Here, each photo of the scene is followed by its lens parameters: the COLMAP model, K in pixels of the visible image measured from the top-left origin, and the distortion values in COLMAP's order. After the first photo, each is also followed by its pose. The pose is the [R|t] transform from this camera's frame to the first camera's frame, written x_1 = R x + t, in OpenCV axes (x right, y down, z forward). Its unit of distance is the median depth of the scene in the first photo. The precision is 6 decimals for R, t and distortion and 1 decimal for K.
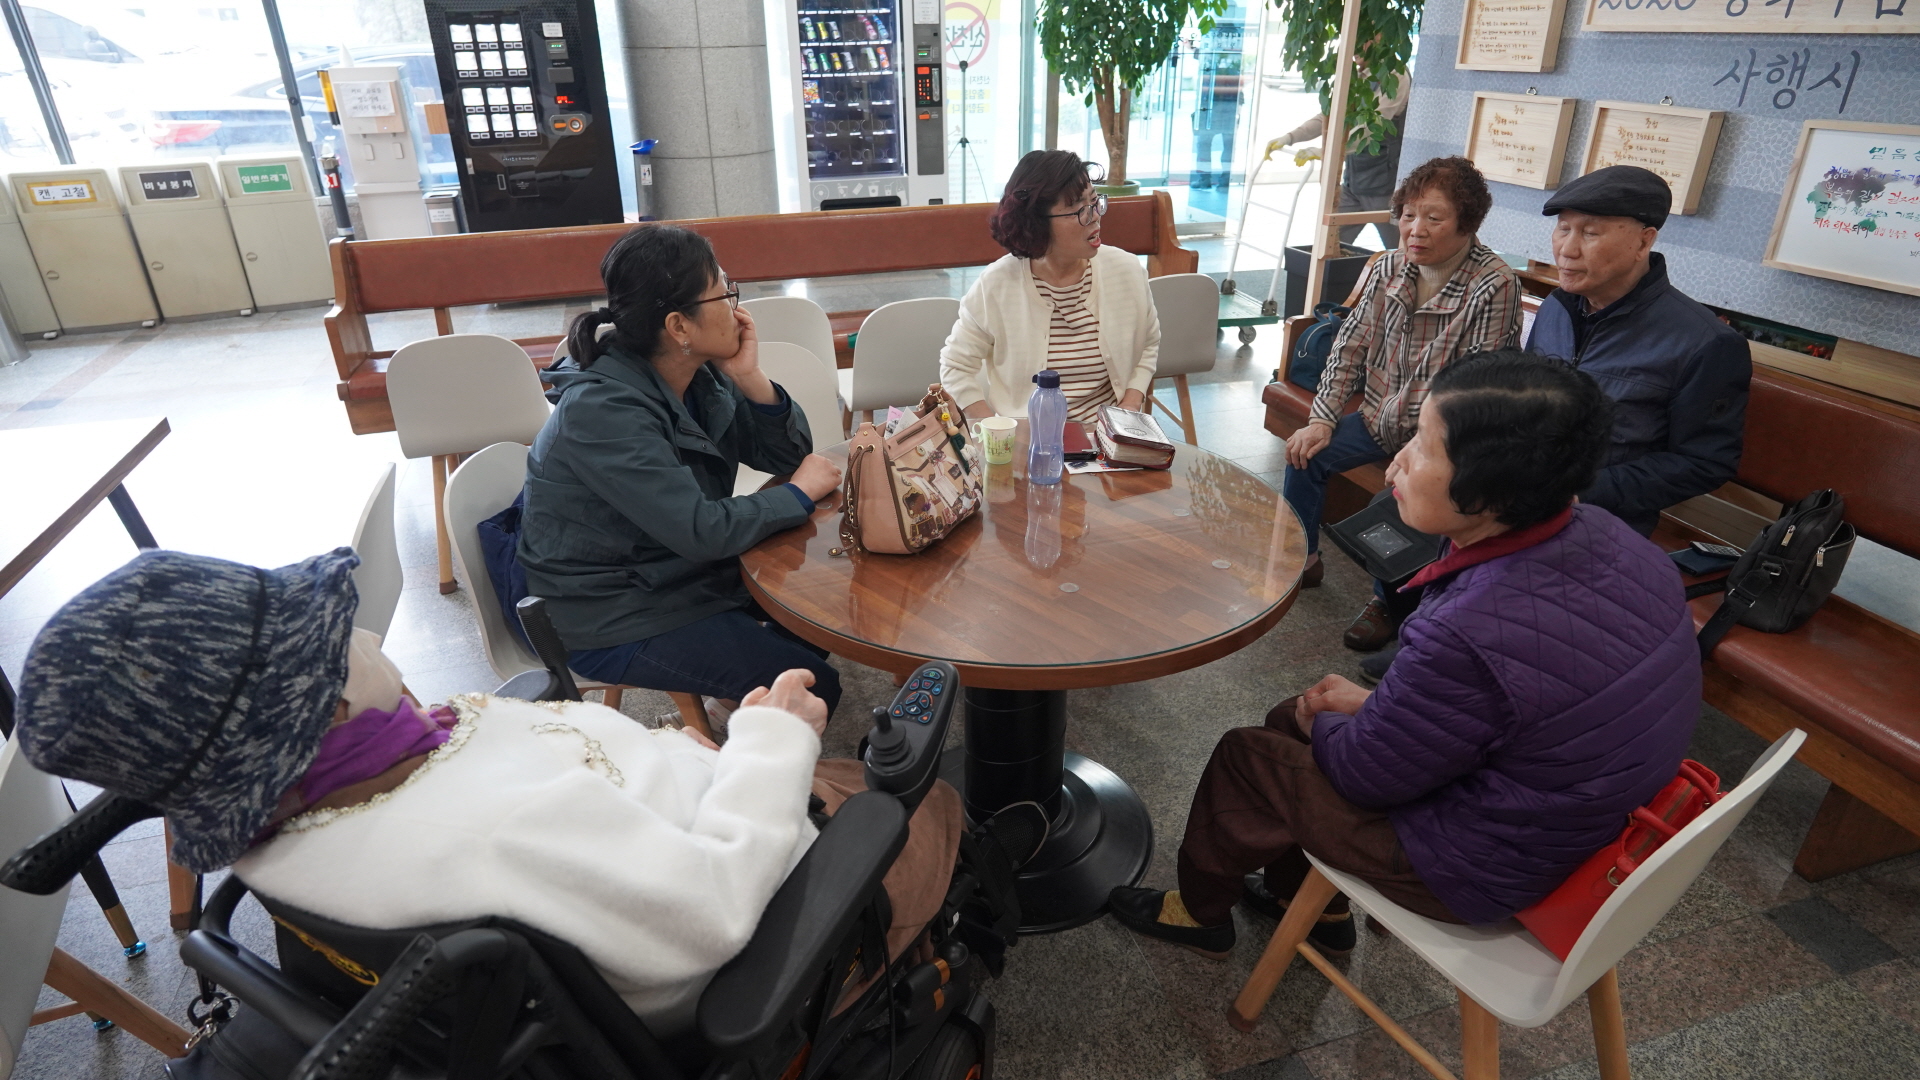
lens RADIAL K [[1065.3, 0, 963.5], [0, 1065.3, 541.7], [0, 0, 1]] dist [-0.000139, 0.000241]
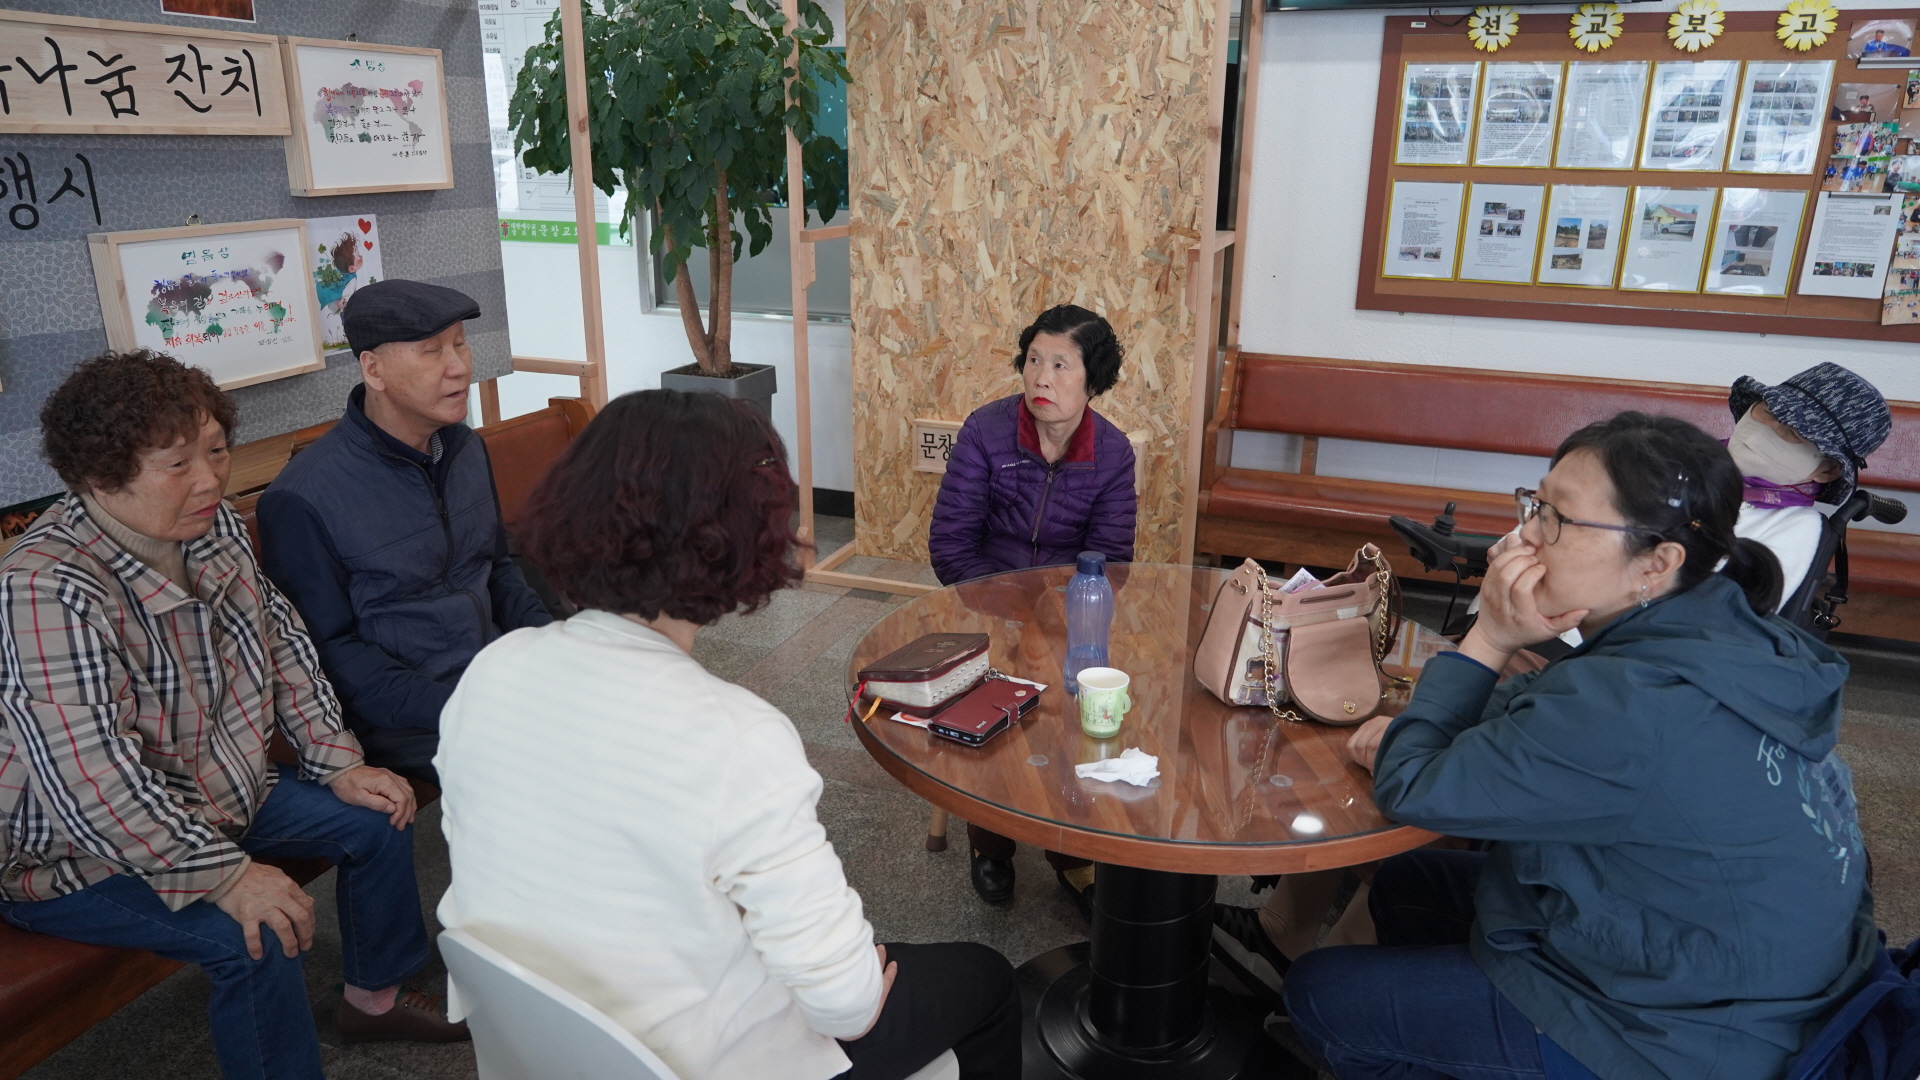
lens RADIAL K [[1261.1, 0, 959.3], [0, 1261.1, 538.5], [0, 0, 1]] dist [0.004001, 0.001656]
pose [[-0.818909, -0.179420, 0.545158, -0.309184], [0.242579, 0.752654, 0.612100, -0.663218], [-0.520138, 0.633498, -0.572832, 1.379782]]
